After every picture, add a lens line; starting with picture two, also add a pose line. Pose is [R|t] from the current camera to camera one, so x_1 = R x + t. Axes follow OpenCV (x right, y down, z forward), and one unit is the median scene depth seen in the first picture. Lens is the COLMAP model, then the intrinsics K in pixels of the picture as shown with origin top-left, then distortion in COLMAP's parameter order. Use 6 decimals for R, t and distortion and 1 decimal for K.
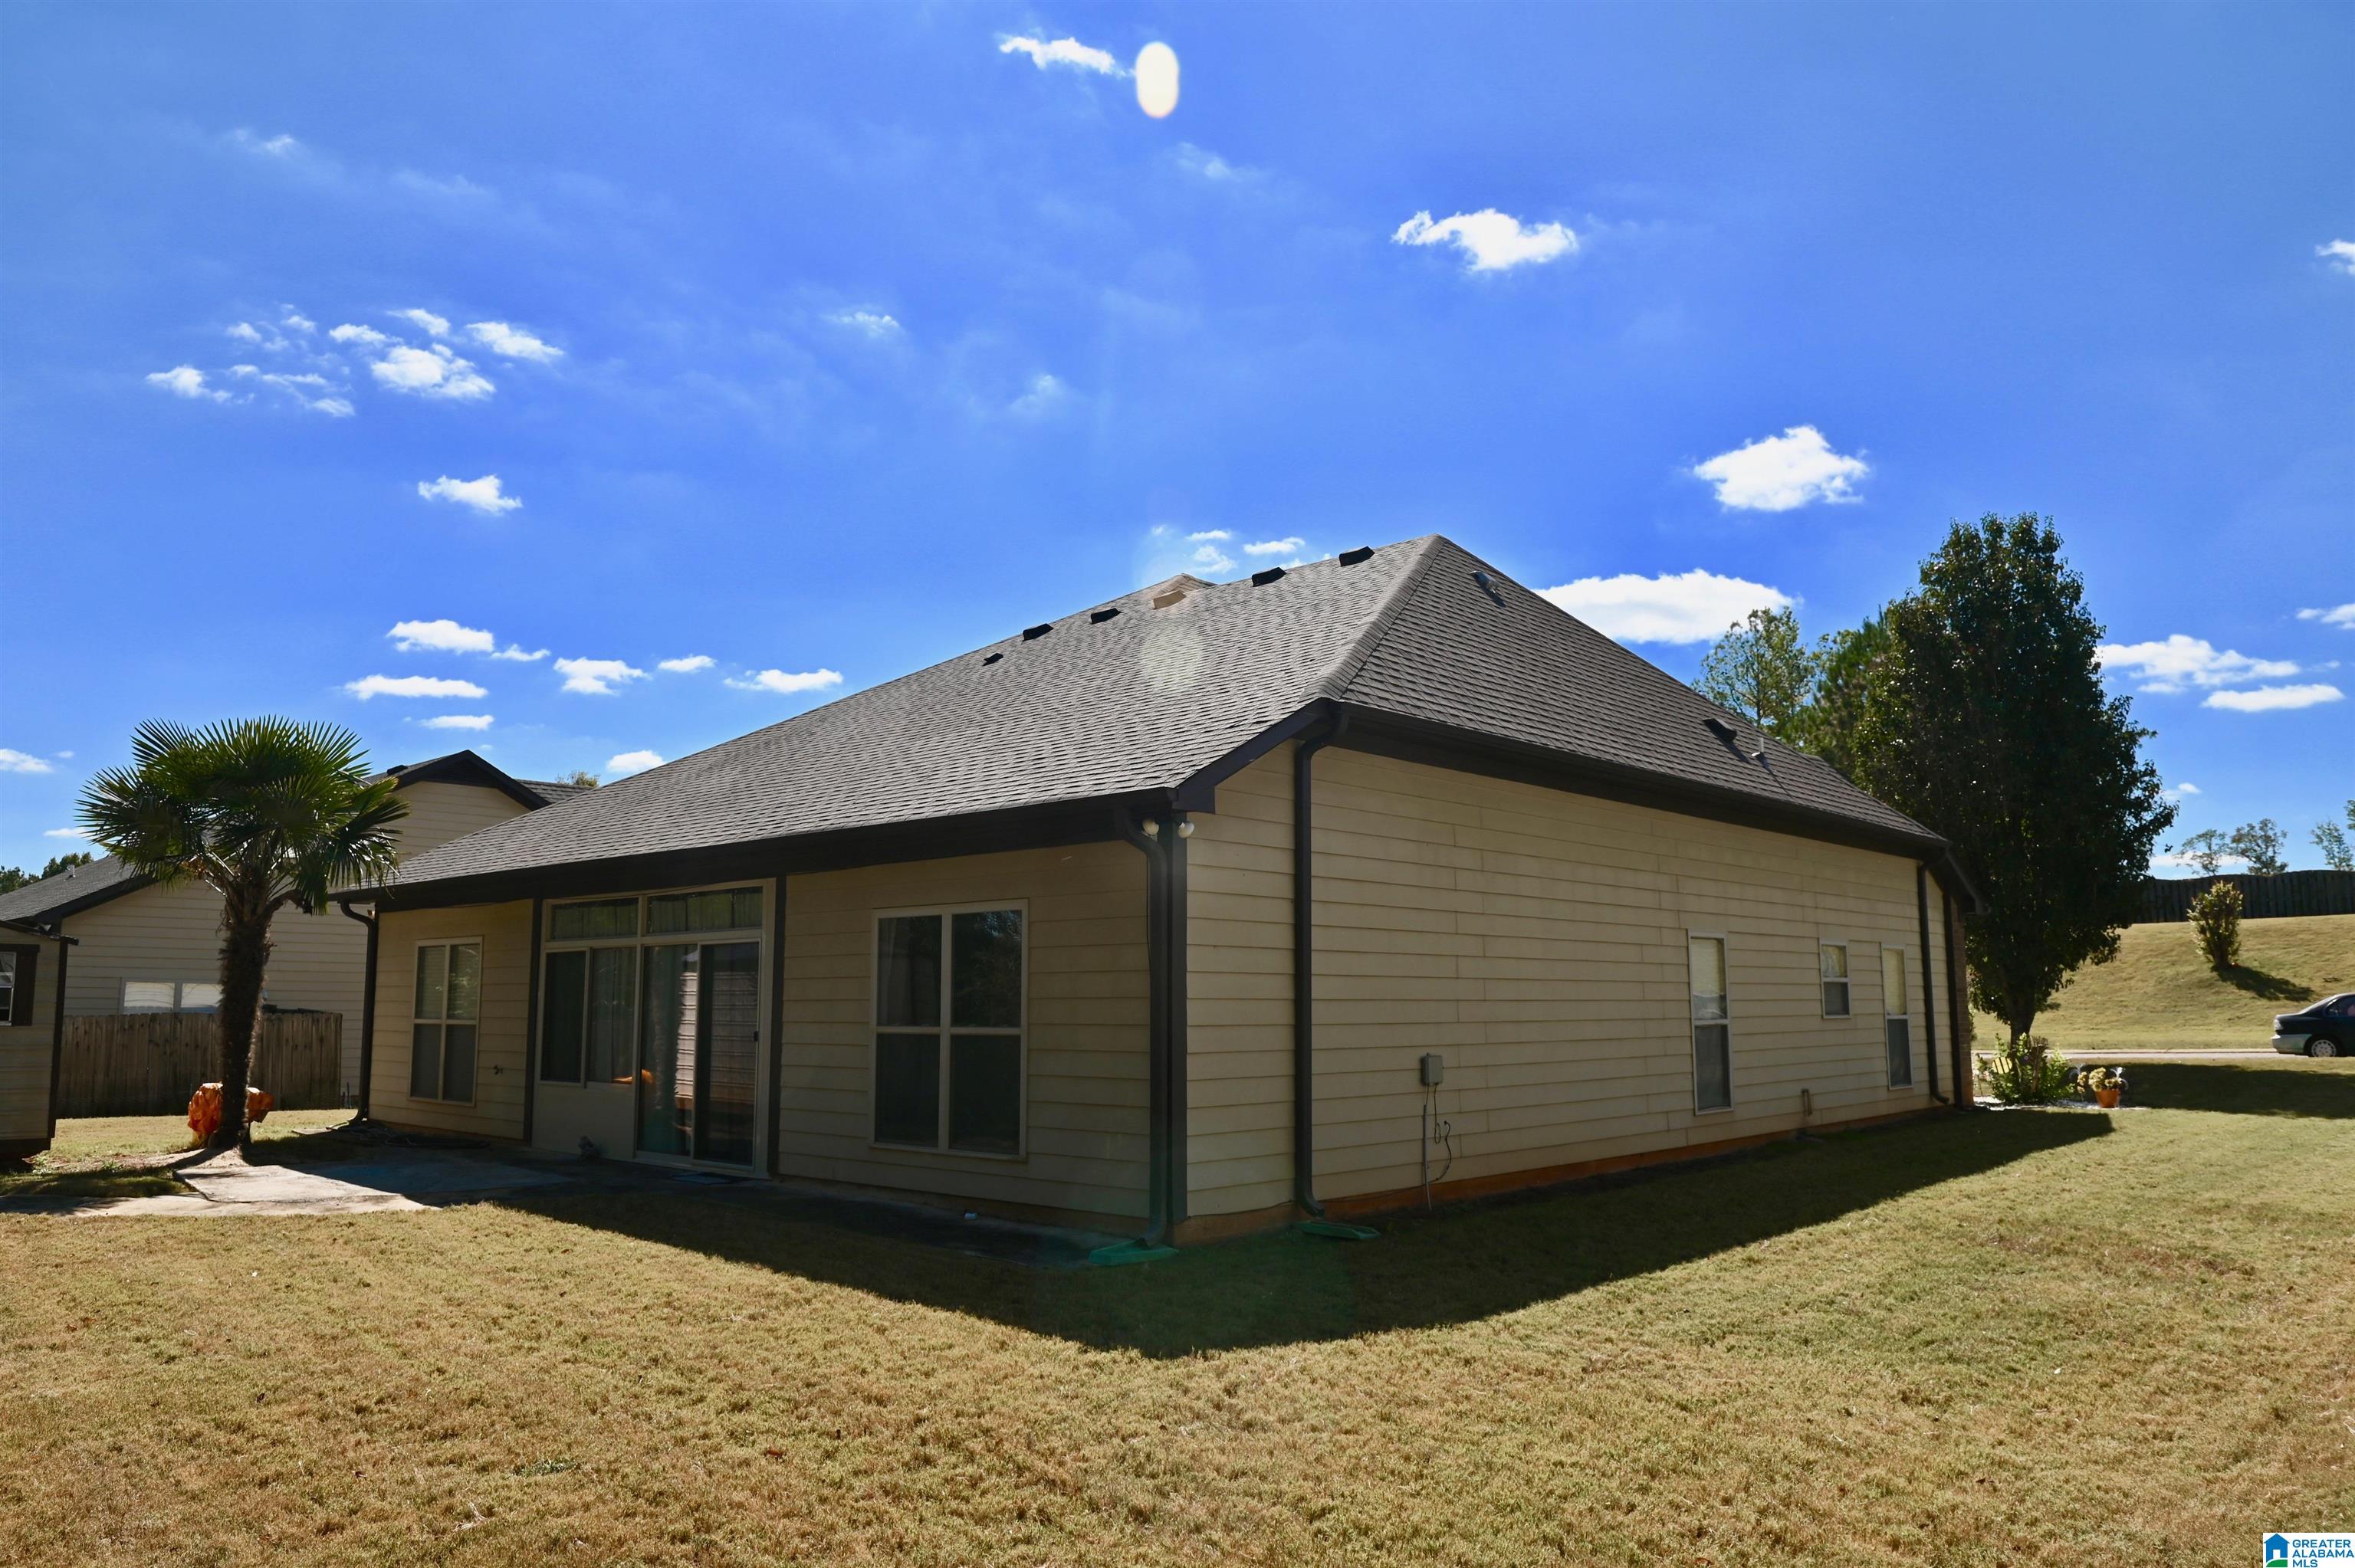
lens RADIAL K [[1609.2, 0, 1185.2], [0, 1609.2, 780.9], [0, 0, 1]] dist [-0.046500, -0.005041]
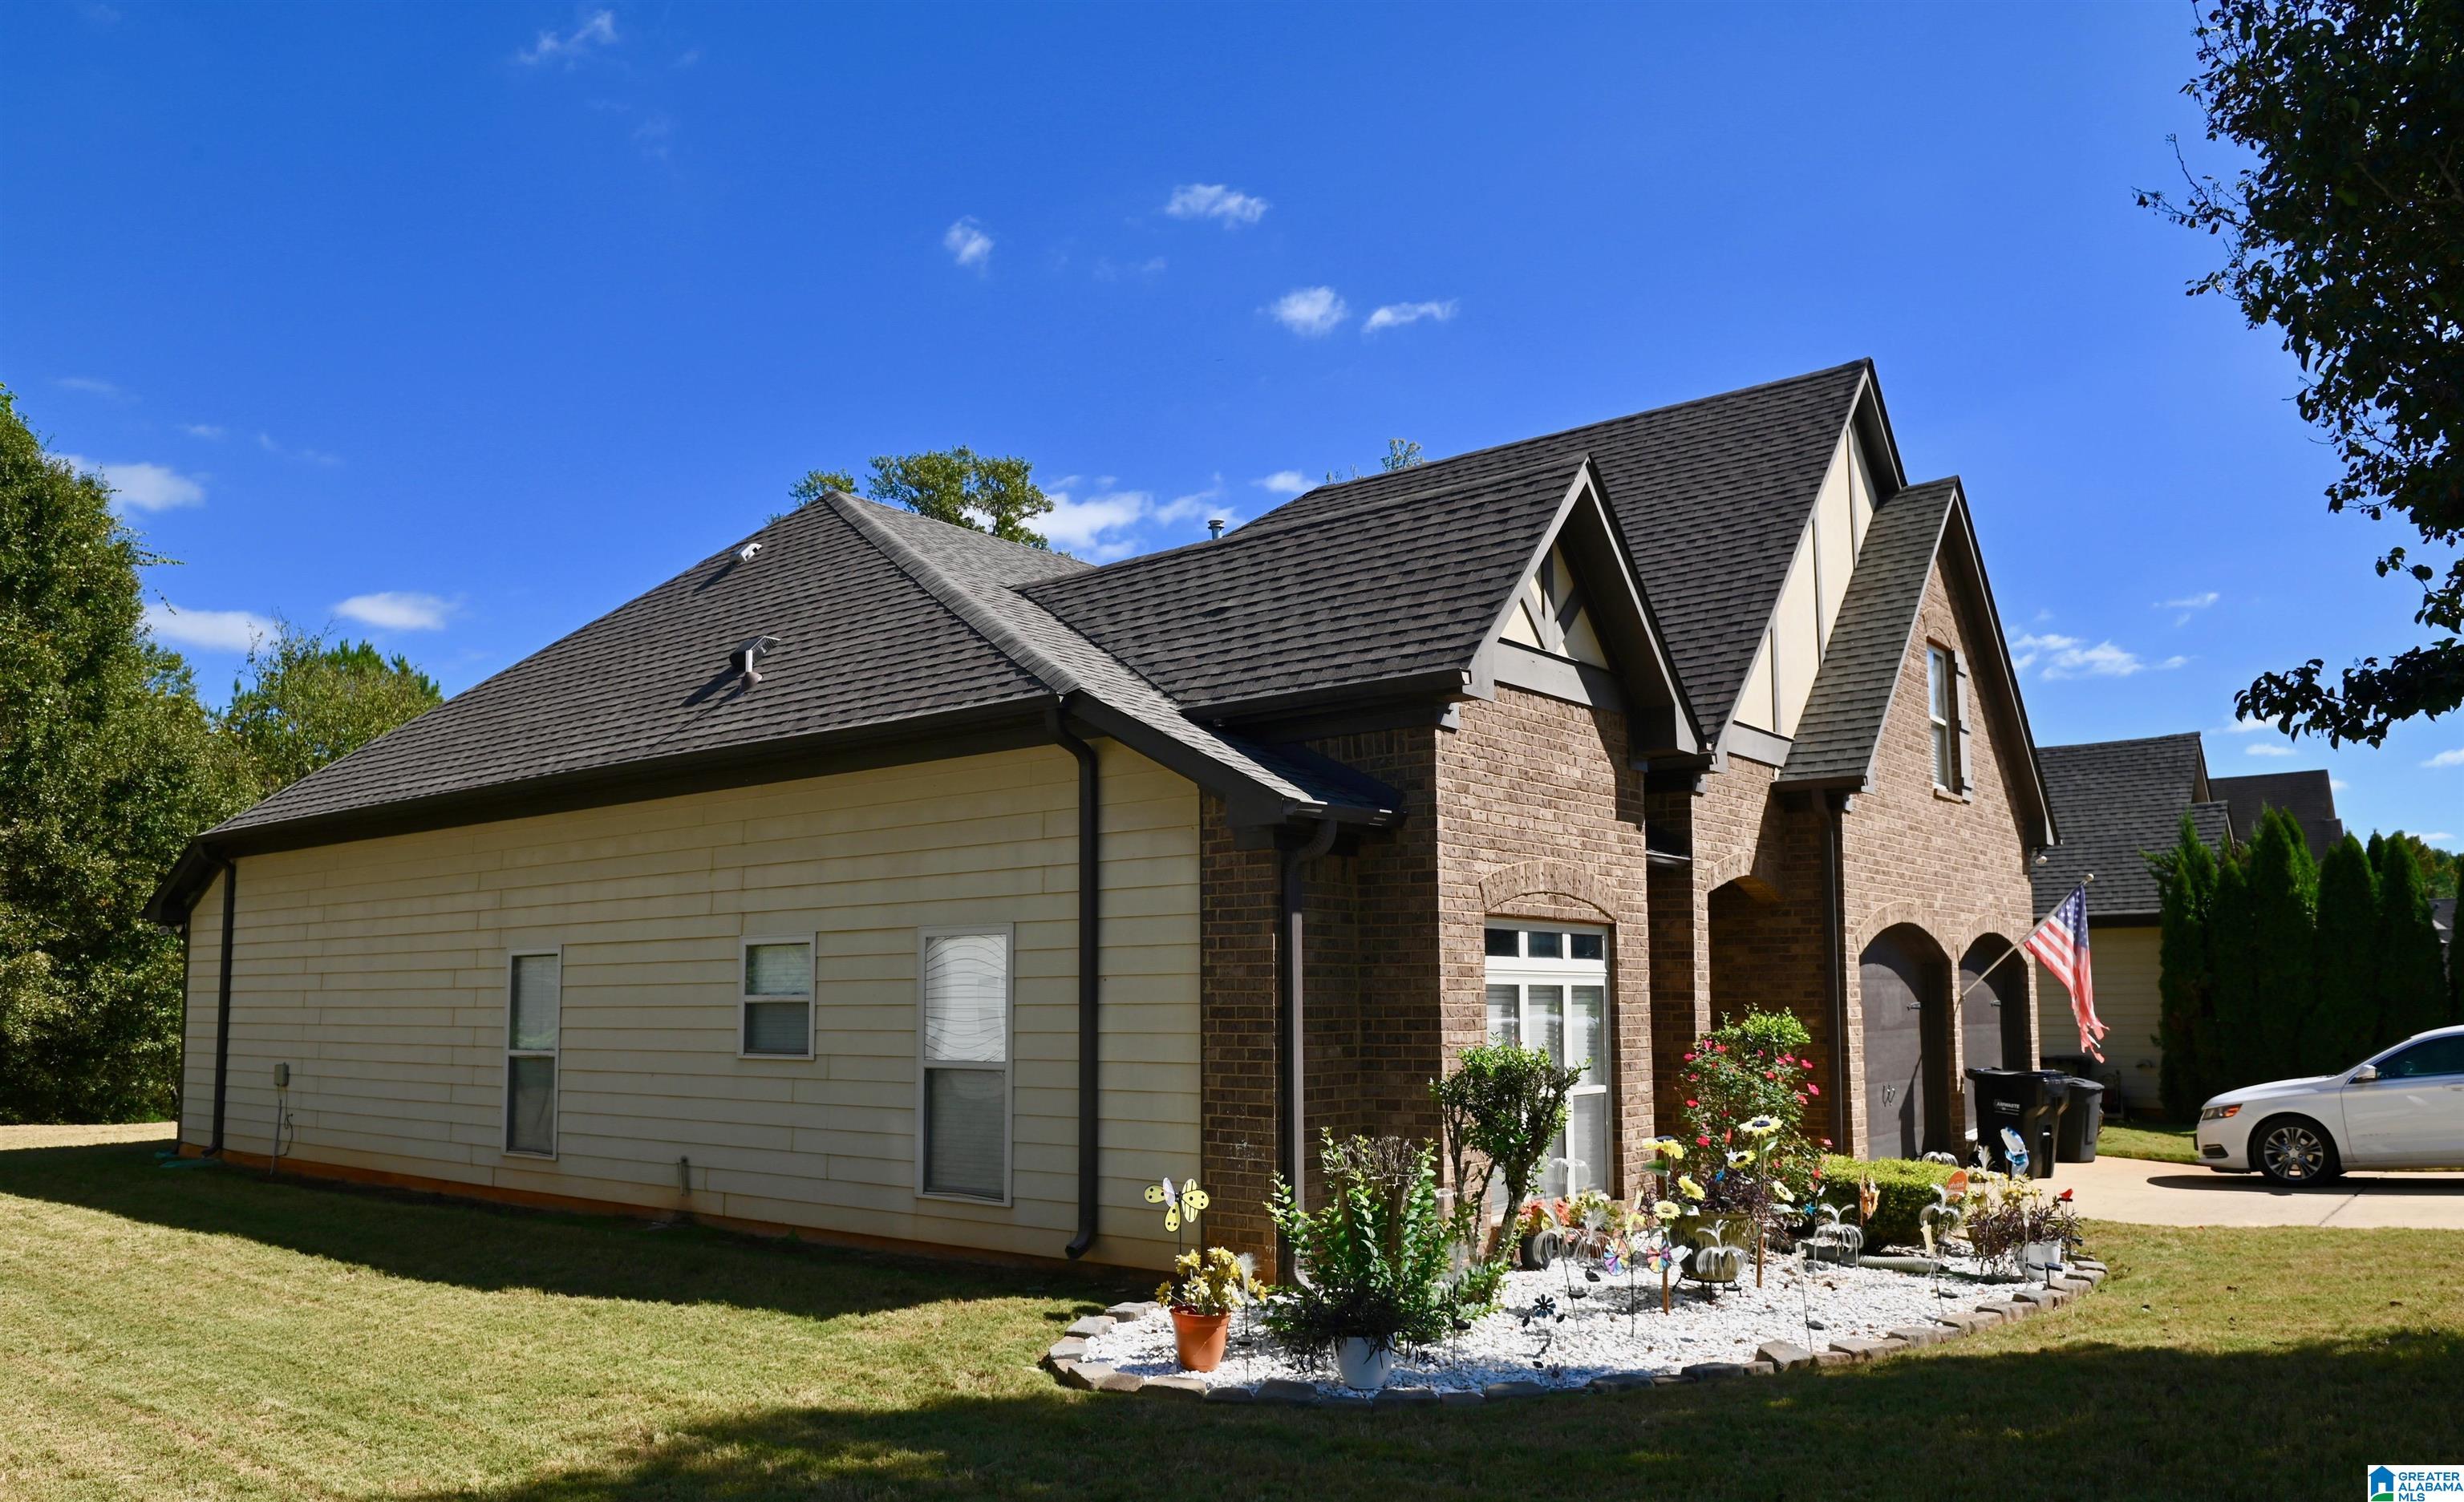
lens RADIAL K [[1765.6, 0, 1237.3], [0, 1765.6, 838.4], [0, 0, 1]] dist [-0.061368, -0.000082]
pose [[0.058657, -0.108609, -0.992352, 1.374291], [0.131470, 0.986246, -0.100170, 0.192117], [0.989583, -0.124589, 0.072129, 1.402735]]
